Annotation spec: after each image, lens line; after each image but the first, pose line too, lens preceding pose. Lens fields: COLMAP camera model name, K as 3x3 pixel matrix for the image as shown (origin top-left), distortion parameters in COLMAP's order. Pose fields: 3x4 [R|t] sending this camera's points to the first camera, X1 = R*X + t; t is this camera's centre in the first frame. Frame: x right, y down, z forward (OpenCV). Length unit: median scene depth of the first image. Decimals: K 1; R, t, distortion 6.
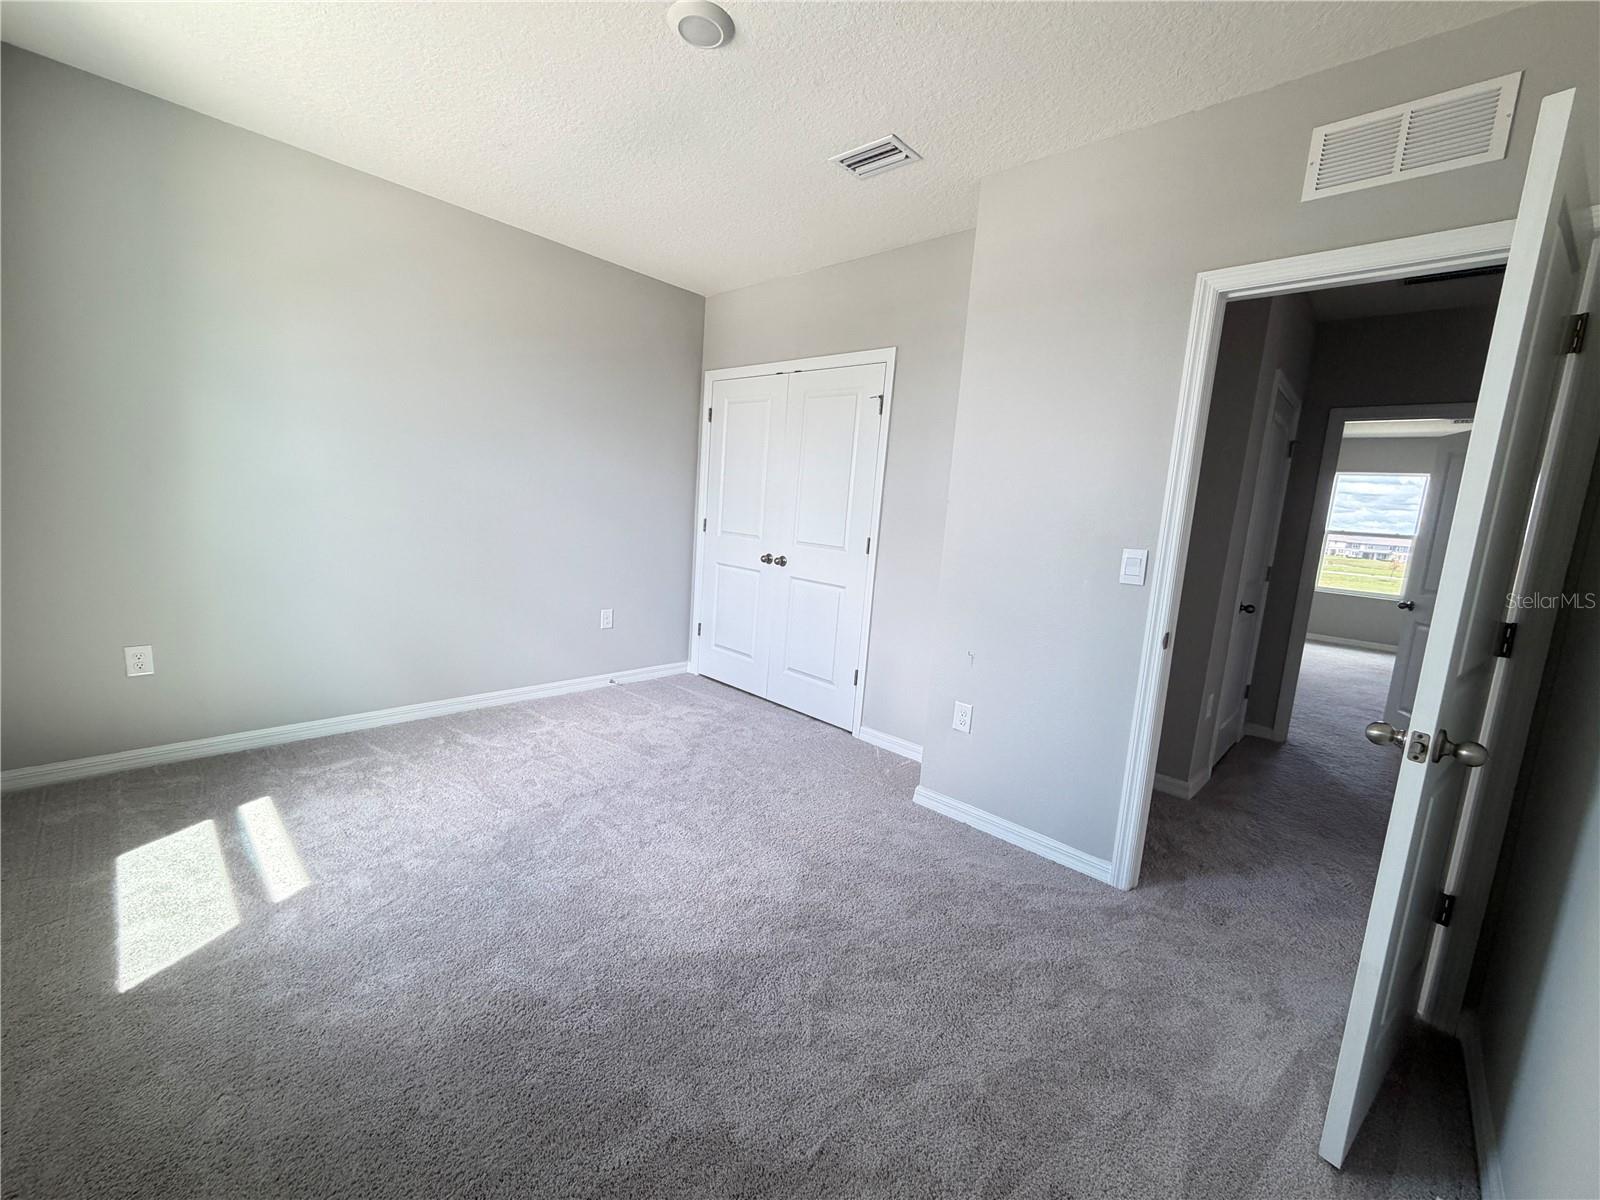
lens RADIAL K [[641.1, 0, 791.1], [0, 641.1, 594.9], [0, 0, 1]] dist [0.001467, -0.000036]
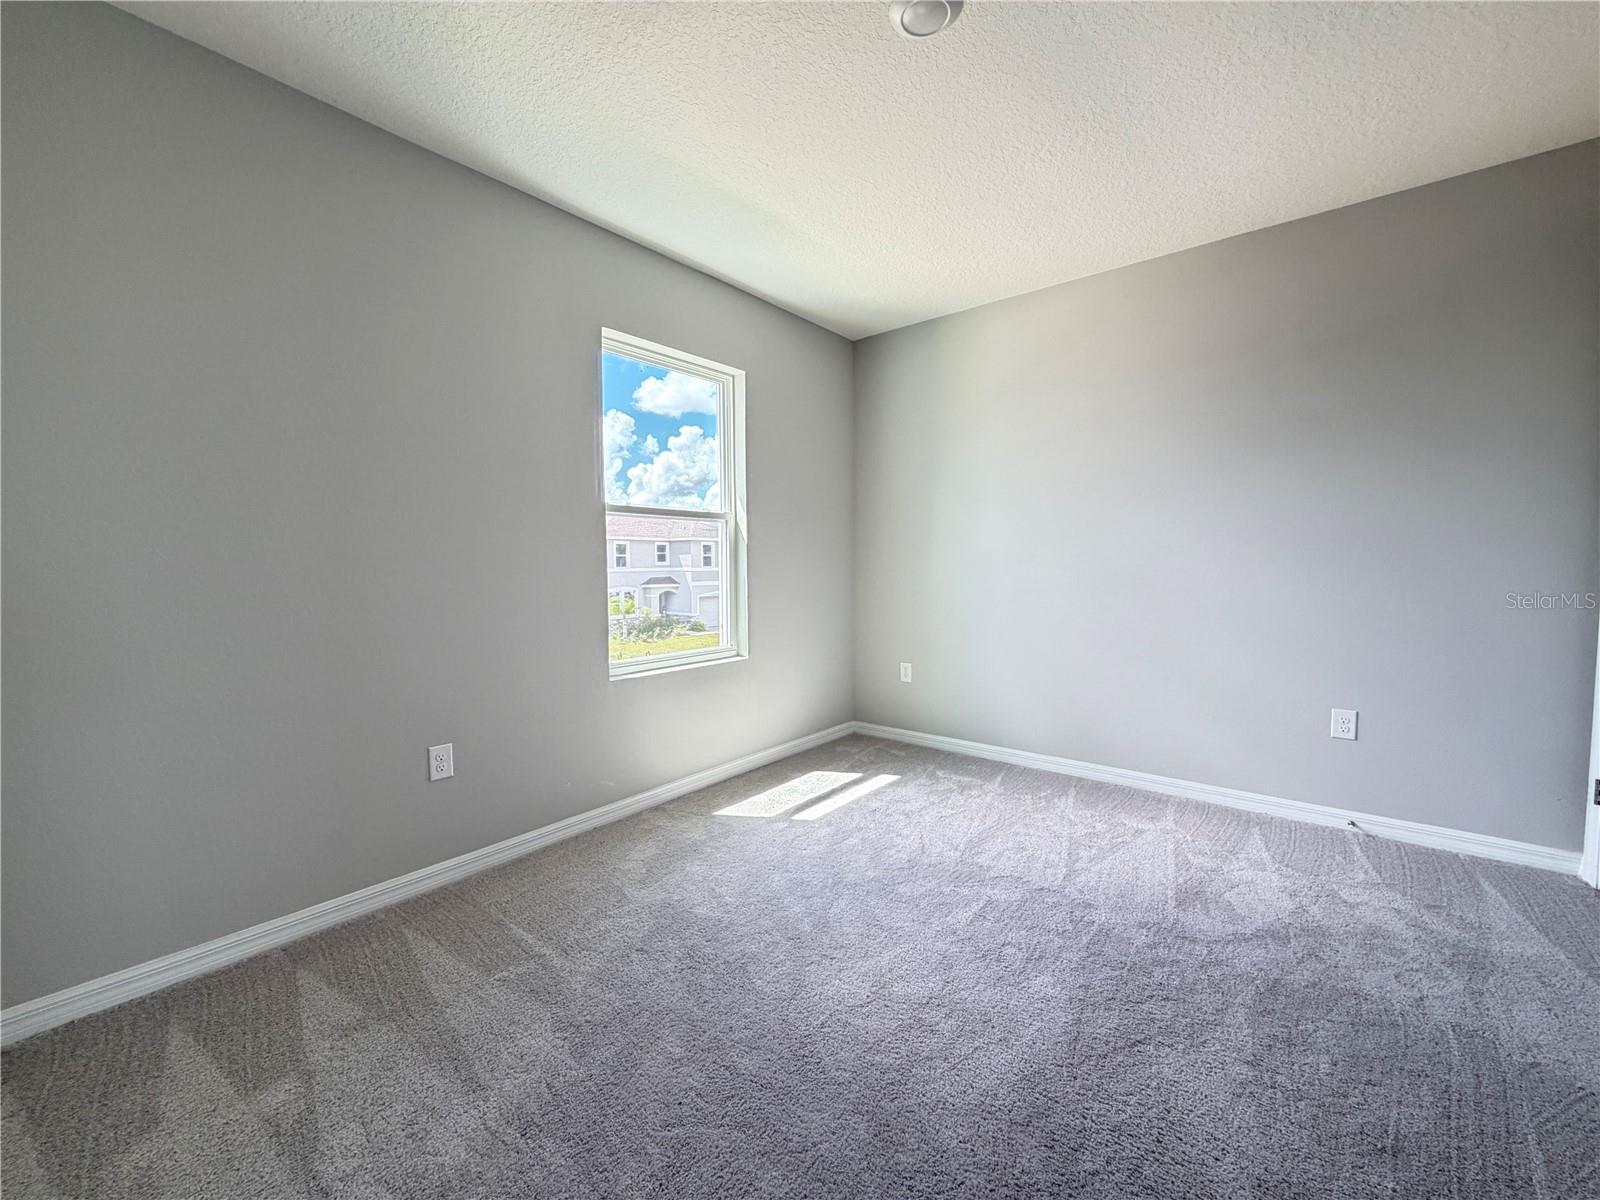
lens RADIAL K [[641.1, 0, 794.1], [0, 641.1, 616.7], [0, 0, 1]] dist [0.001467, -0.000036]
pose [[0.054426, 0.008320, -0.998483, 0.437024], [-0.128823, 0.991667, 0.001242, 0.002302], [0.990173, 0.128560, 0.055044, 0.528887]]
